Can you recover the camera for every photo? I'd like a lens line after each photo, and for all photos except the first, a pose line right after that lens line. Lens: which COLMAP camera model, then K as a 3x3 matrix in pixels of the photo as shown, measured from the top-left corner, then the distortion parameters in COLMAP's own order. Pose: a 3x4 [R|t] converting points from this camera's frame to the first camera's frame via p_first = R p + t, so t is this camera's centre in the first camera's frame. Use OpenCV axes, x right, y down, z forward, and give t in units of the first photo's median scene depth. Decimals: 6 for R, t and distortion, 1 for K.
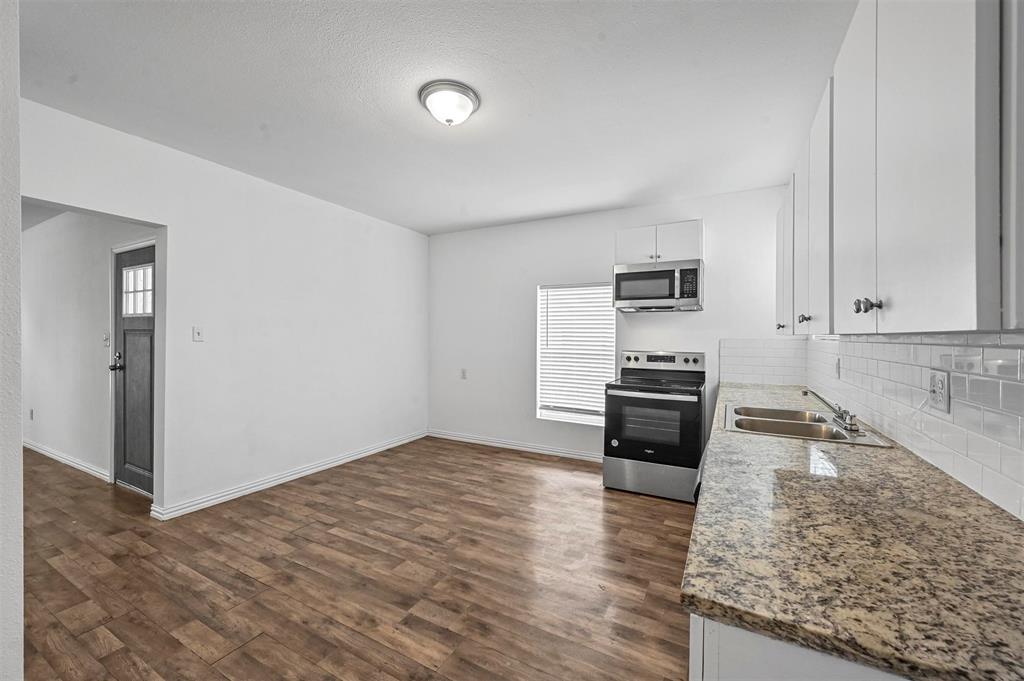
lens RADIAL K [[413.5, 0, 511.2], [0, 413.5, 337.1], [0, 0, 1]] dist [0.000880, 0.000105]
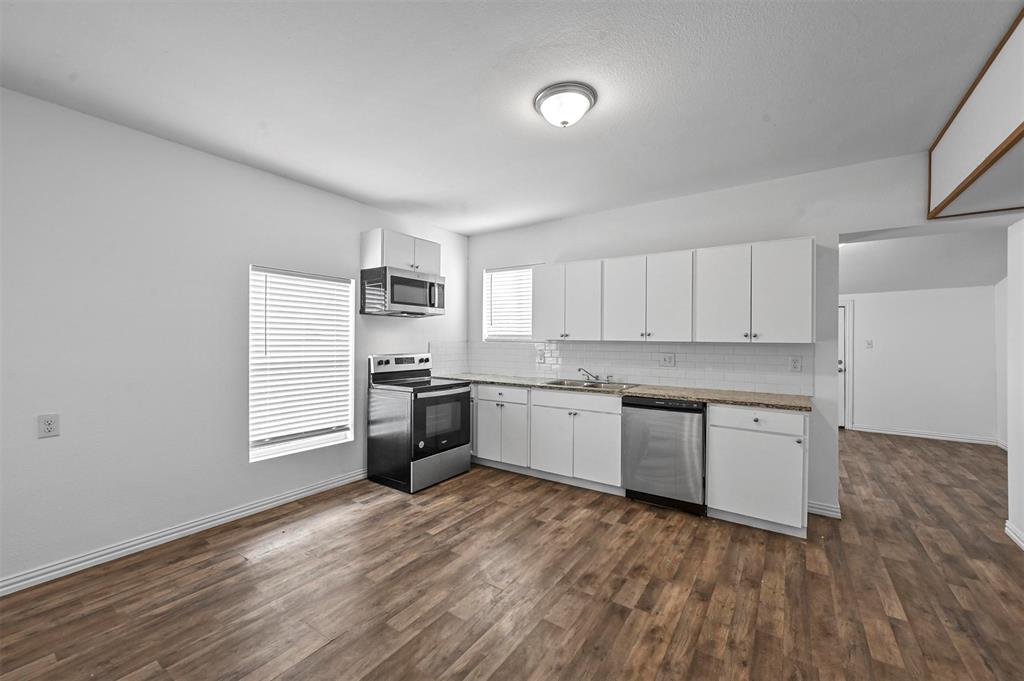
lens RADIAL K [[413.5, 0, 511.2], [0, 413.5, 337.1], [0, 0, 1]] dist [0.000880, 0.000105]
pose [[0.085045, -0.000823, 0.996377, -0.711705], [-0.003414, 0.999994, 0.001118, -0.011285], [-0.996371, -0.003496, 0.085042, 0.660472]]
